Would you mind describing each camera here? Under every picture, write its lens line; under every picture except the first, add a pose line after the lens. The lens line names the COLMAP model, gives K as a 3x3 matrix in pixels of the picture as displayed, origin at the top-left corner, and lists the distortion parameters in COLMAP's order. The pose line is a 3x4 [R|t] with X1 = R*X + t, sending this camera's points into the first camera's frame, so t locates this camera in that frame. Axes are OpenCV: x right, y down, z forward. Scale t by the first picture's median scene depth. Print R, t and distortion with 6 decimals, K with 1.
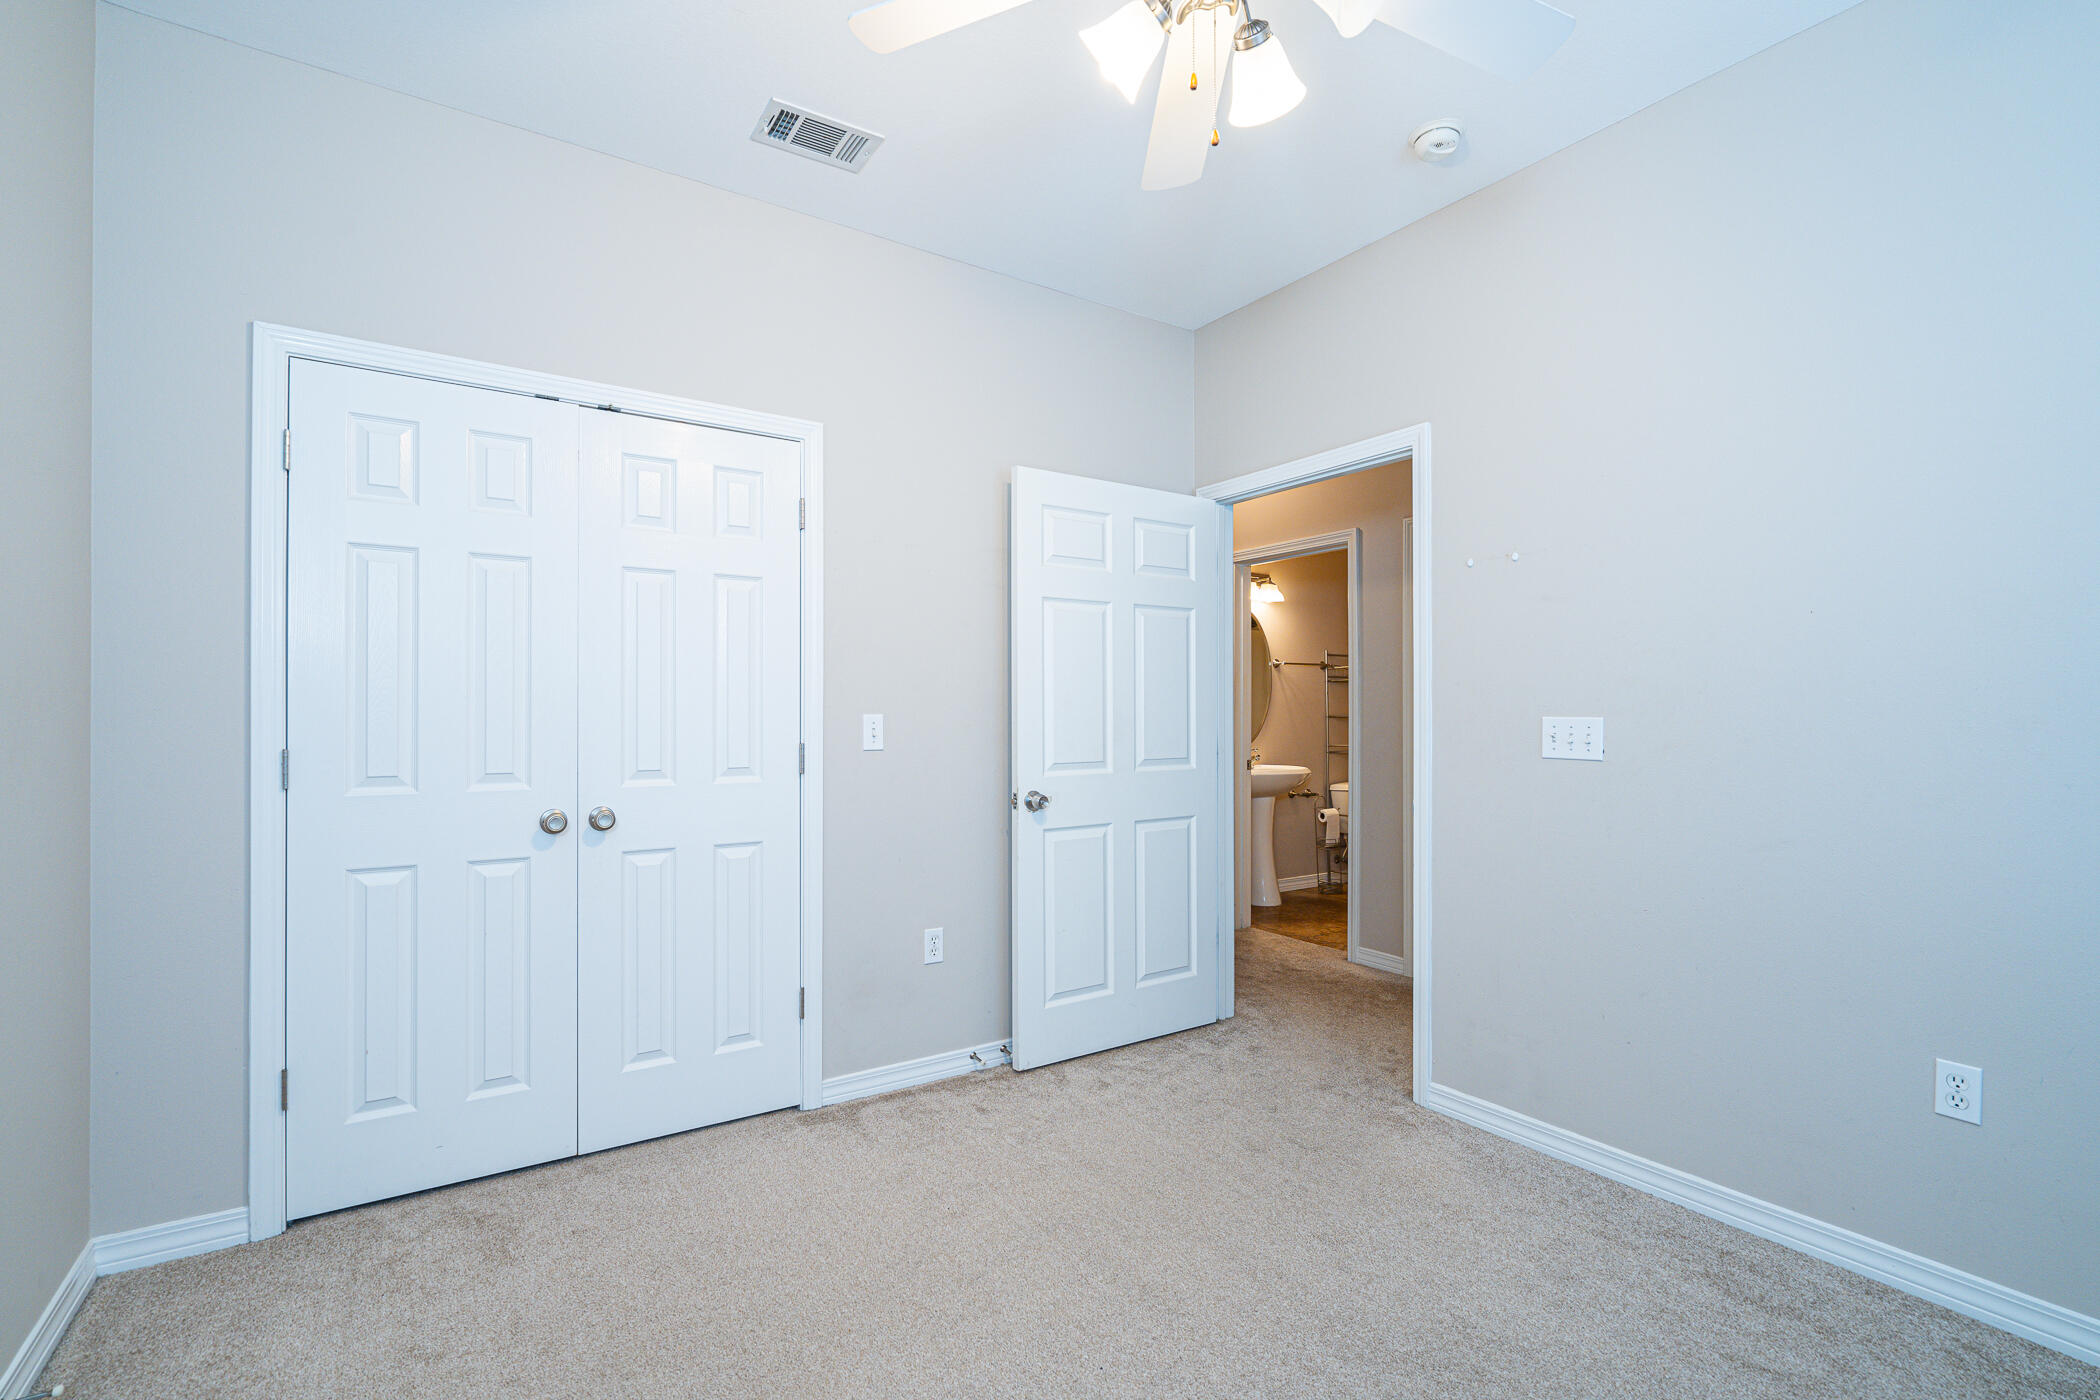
lens RADIAL K [[822.1, 0, 1047.1], [0, 822.1, 706.7], [0, 0, 1]] dist [-0.000701, -0.000121]
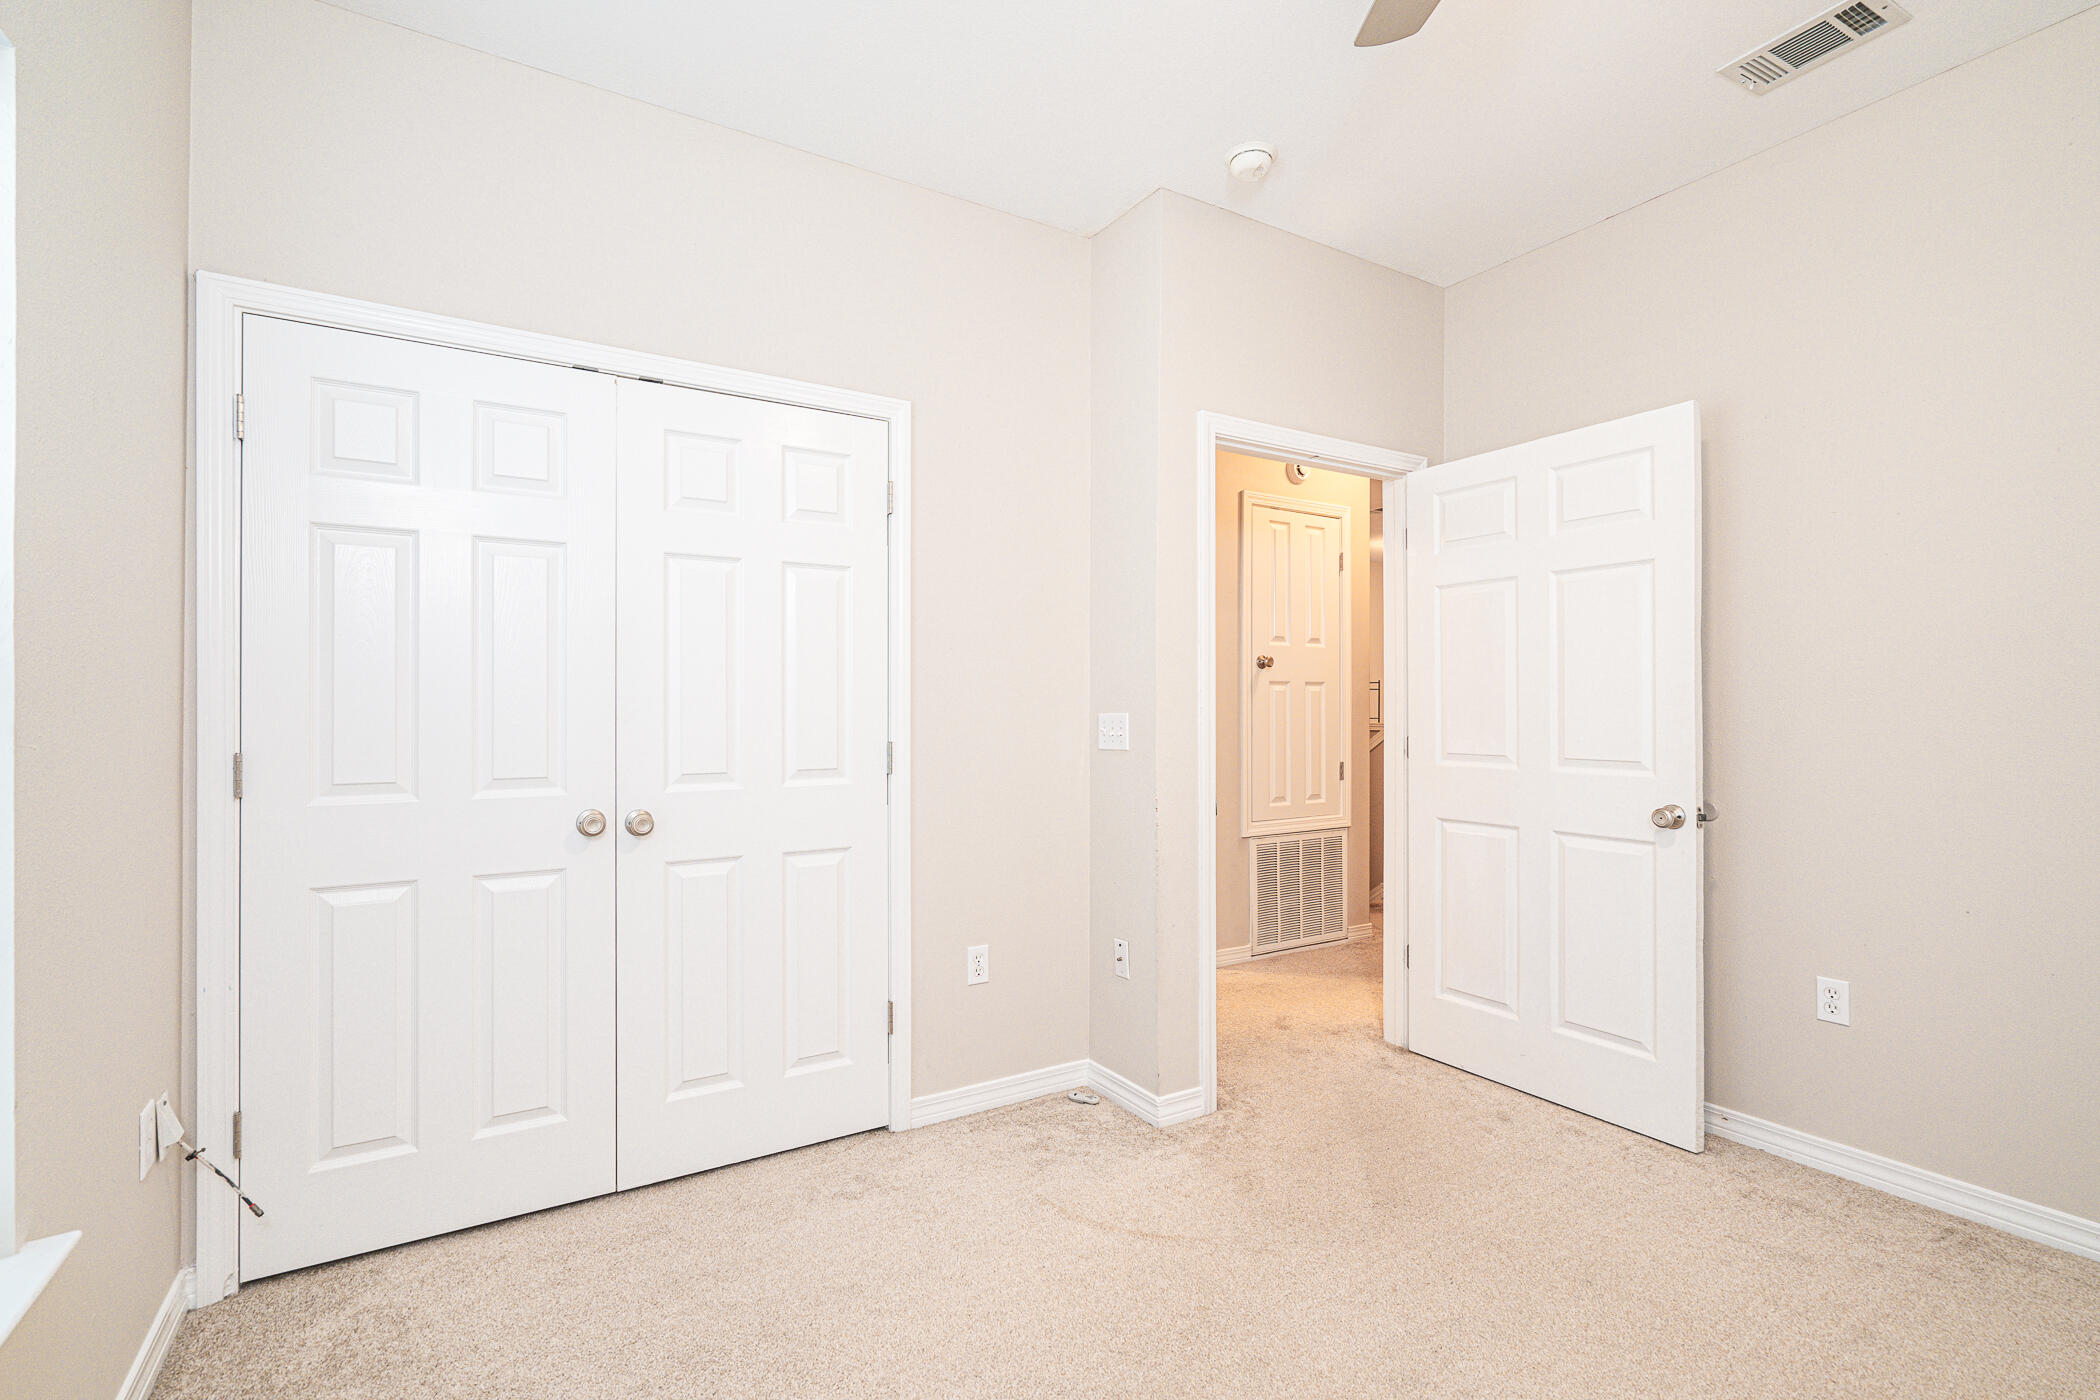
lens RADIAL K [[945.2, 0, 1042.2], [0, 945.2, 709.2], [0, 0, 1]] dist [-0.003073, 0.000036]
pose [[0.999699, -0.004078, 0.024174, -0.119872], [0.003923, 0.999972, 0.006444, -0.000279], [-0.024200, -0.006348, 0.999687, -0.066702]]
